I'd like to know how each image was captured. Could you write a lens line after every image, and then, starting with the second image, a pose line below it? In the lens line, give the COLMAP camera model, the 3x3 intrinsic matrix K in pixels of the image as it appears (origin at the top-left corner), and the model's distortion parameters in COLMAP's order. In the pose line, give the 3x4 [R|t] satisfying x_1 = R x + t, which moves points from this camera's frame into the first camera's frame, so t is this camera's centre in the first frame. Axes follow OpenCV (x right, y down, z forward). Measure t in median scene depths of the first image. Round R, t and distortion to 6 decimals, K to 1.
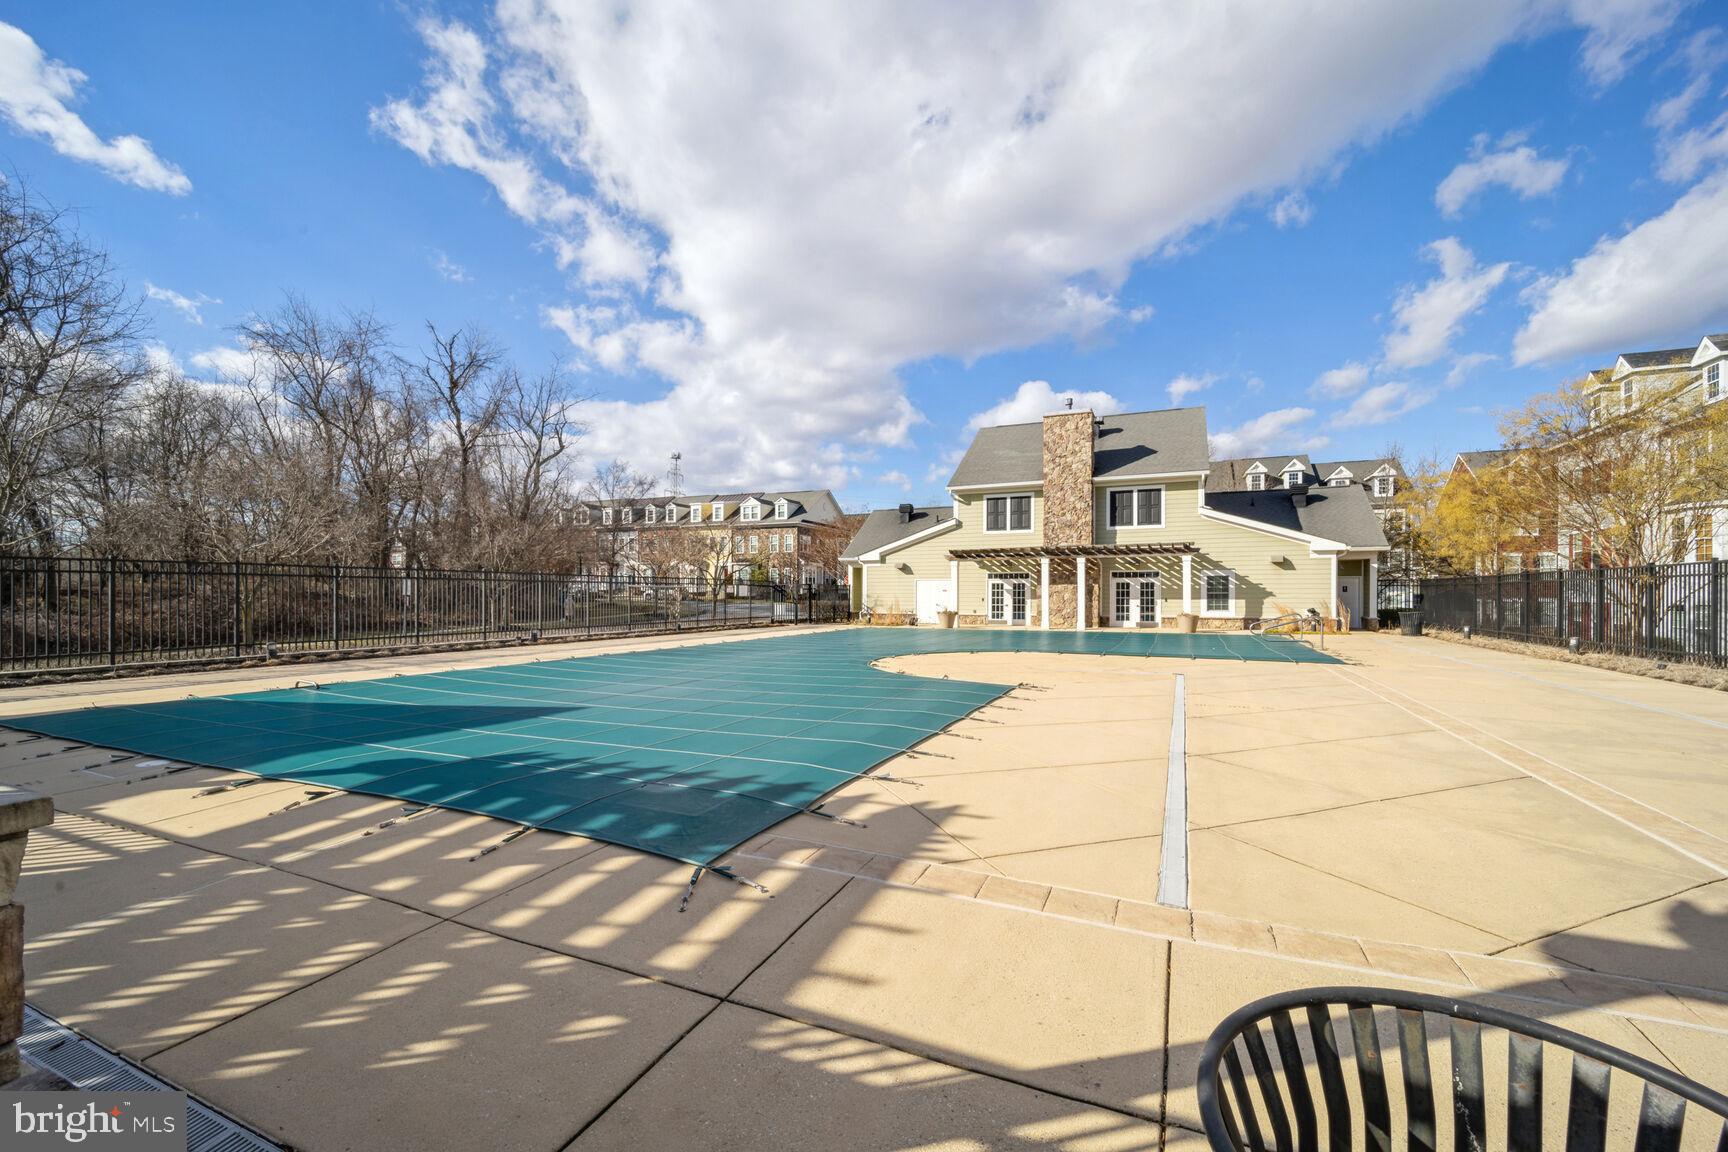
lens RADIAL K [[706.0, 0, 866.0], [0, 706.0, 600.1], [0, 0, 1]] dist [-0.010190, -0.000507]
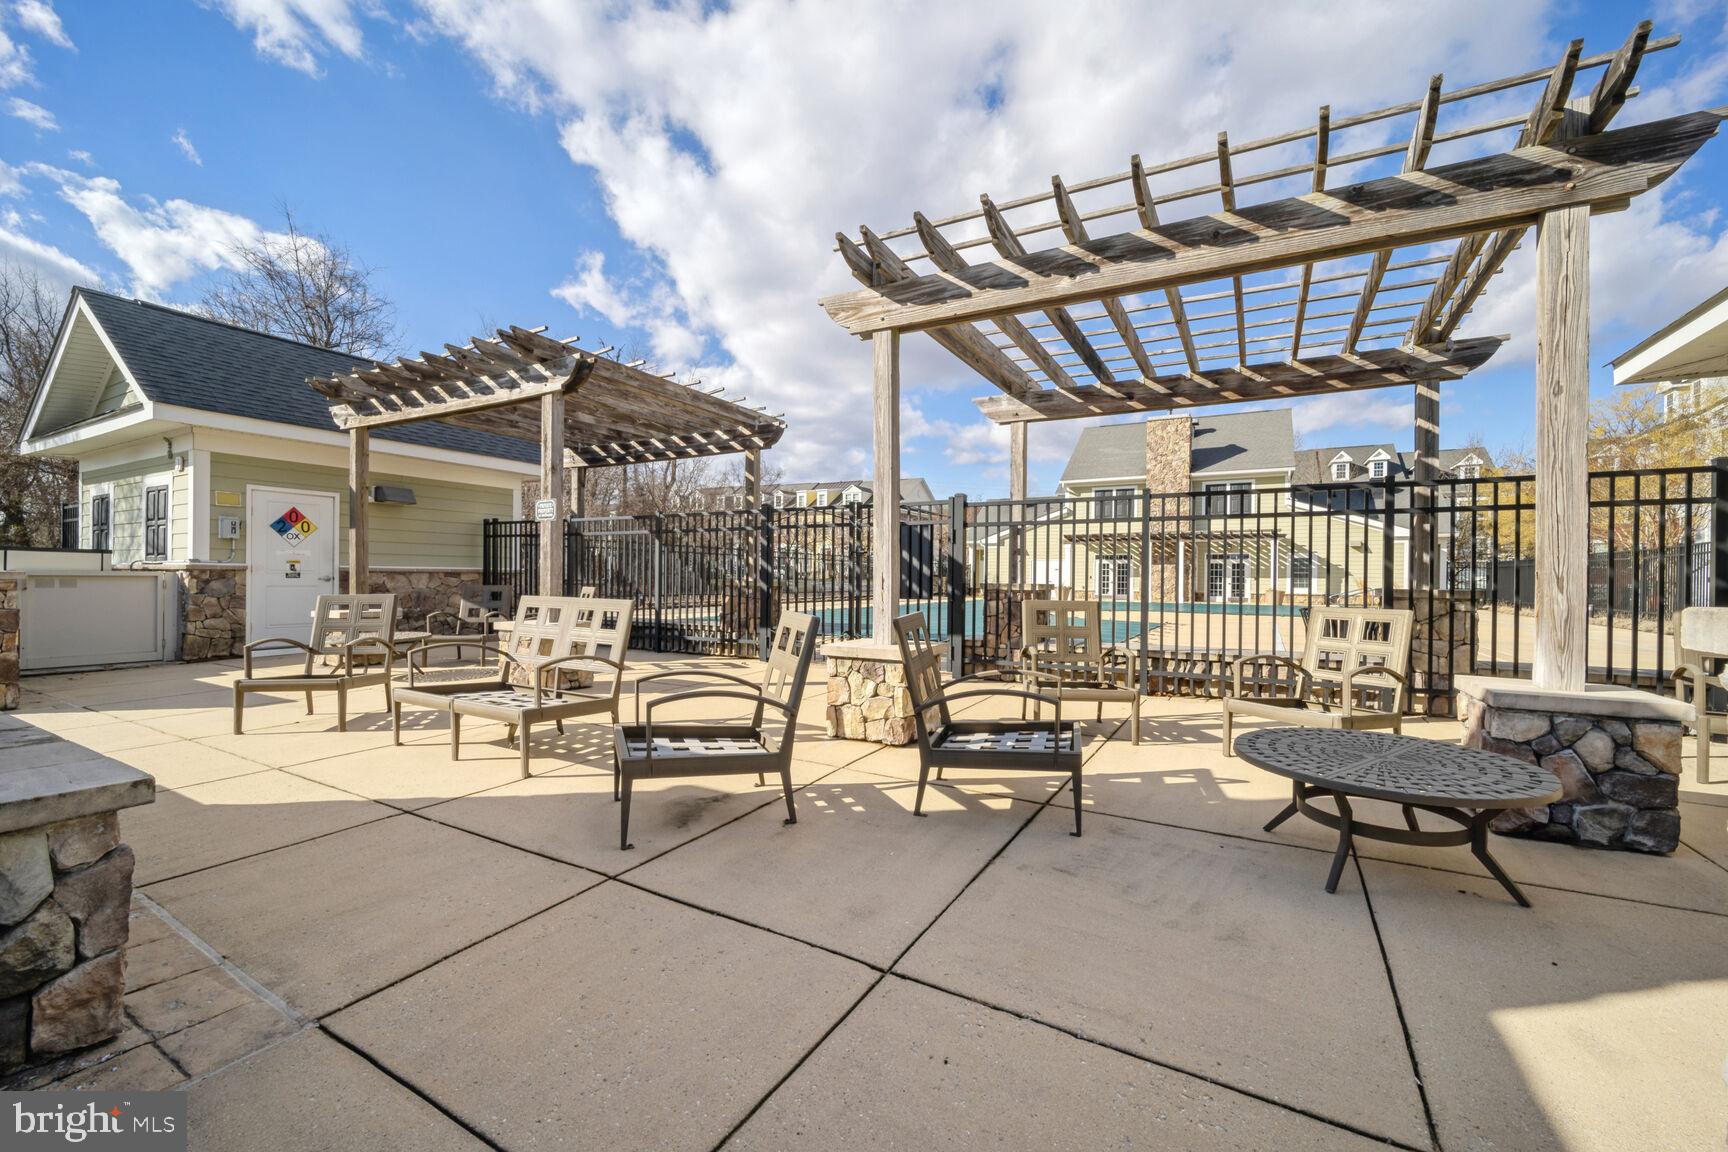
lens RADIAL K [[706.0, 0, 867.6], [0, 706.0, 588.1], [0, 0, 1]] dist [-0.010190, -0.000507]
pose [[0.996046, 0.011227, -0.088126, -0.100017], [-0.010659, 0.999919, 0.006917, 0.013261], [0.088197, -0.005950, 0.996085, -0.197621]]
